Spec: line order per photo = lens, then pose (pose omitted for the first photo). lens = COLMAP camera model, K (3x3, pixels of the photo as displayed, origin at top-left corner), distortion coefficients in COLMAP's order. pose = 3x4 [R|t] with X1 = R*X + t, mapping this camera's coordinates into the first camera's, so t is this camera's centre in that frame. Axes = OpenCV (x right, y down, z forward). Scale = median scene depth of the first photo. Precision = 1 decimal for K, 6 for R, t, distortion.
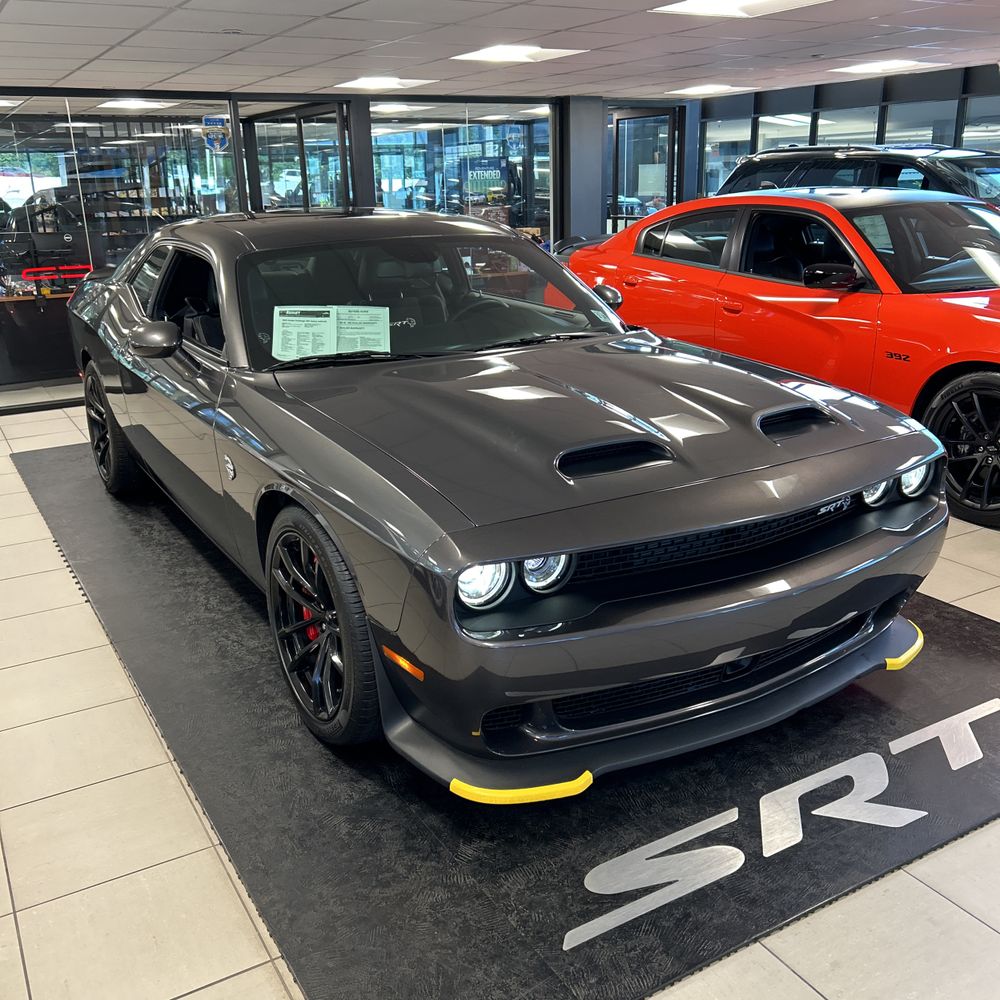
lens RADIAL K [[1009.7, 0, 499.5], [0, 1009.7, 503.1], [0, 0, 1]] dist [0.015966, 0.000000]
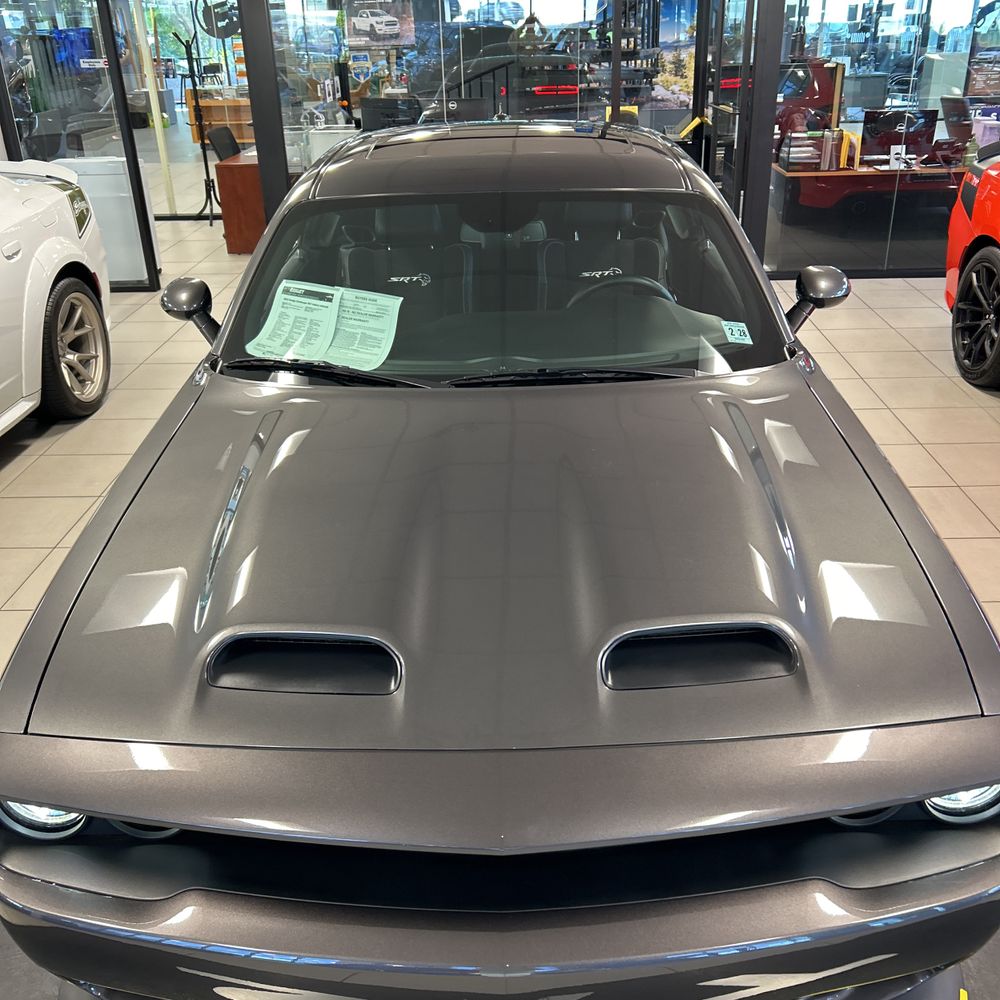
lens RADIAL K [[1009.7, 0, 497.9], [0, 1009.7, 502.8], [0, 0, 1]] dist [0.015966, 0.000000]
pose [[0.849726, 0.233019, -0.472935, 0.355593], [-0.157360, 0.968233, 0.194326, -0.205679], [0.503193, -0.090703, 0.859401, 0.365202]]
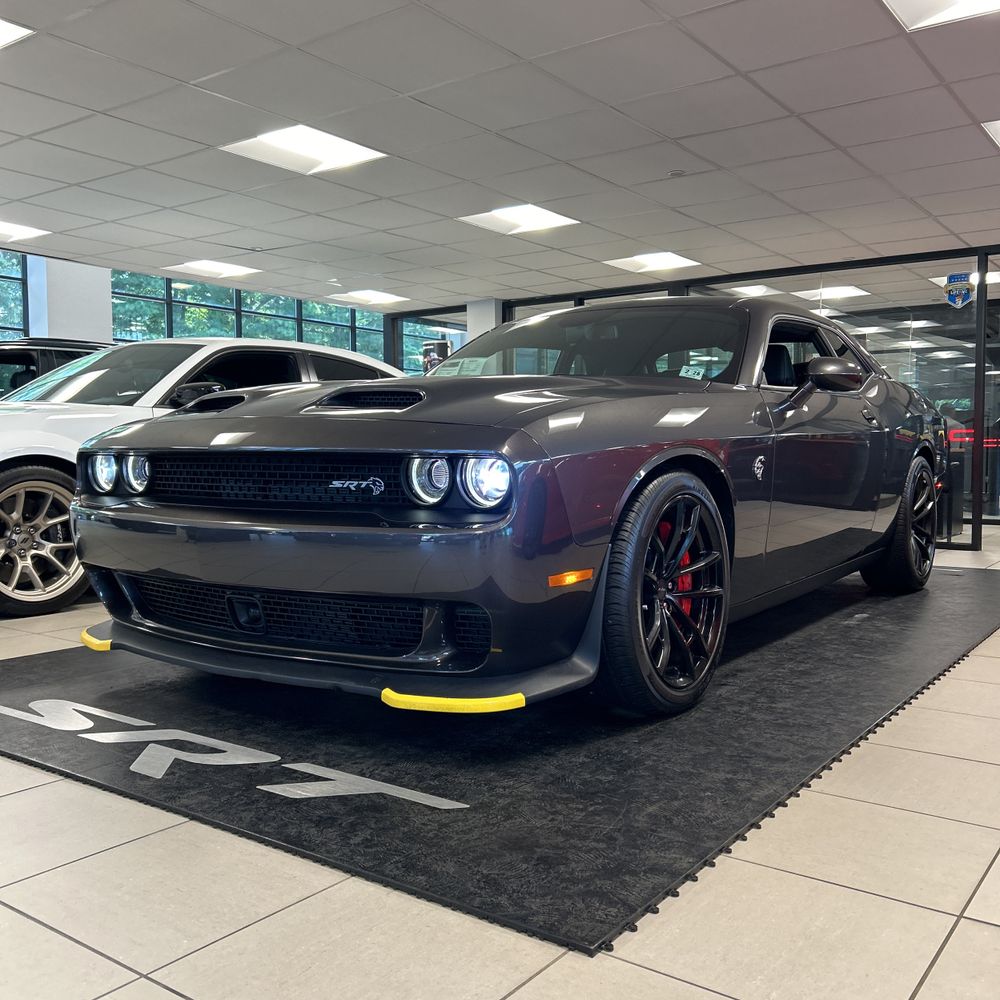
lens RADIAL K [[1009.7, 0, 506.6], [0, 1009.7, 500.4], [0, 0, 1]] dist [0.015966, 0.000000]
pose [[0.408744, 0.068098, -0.910105, 0.976159], [-0.284329, 0.957085, -0.056084, 0.022316], [0.867229, 0.281693, 0.410565, 0.595789]]
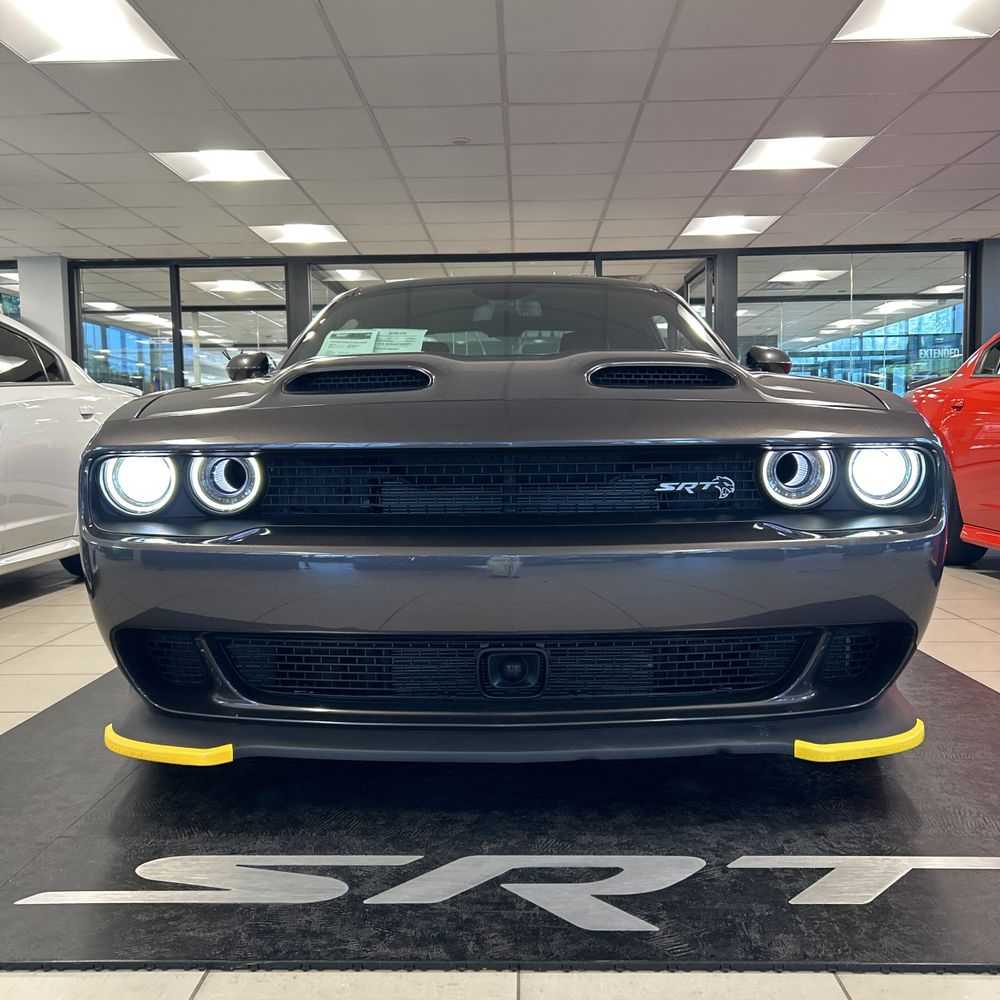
lens RADIAL K [[1009.7, 0, 500.6], [0, 1009.7, 501.9], [0, 0, 1]] dist [0.015966, 0.000000]
pose [[0.851486, 0.048274, -0.522150, 0.467373], [-0.166826, 0.968956, -0.182466, 0.131742], [0.497132, 0.242475, 0.833106, 0.272621]]
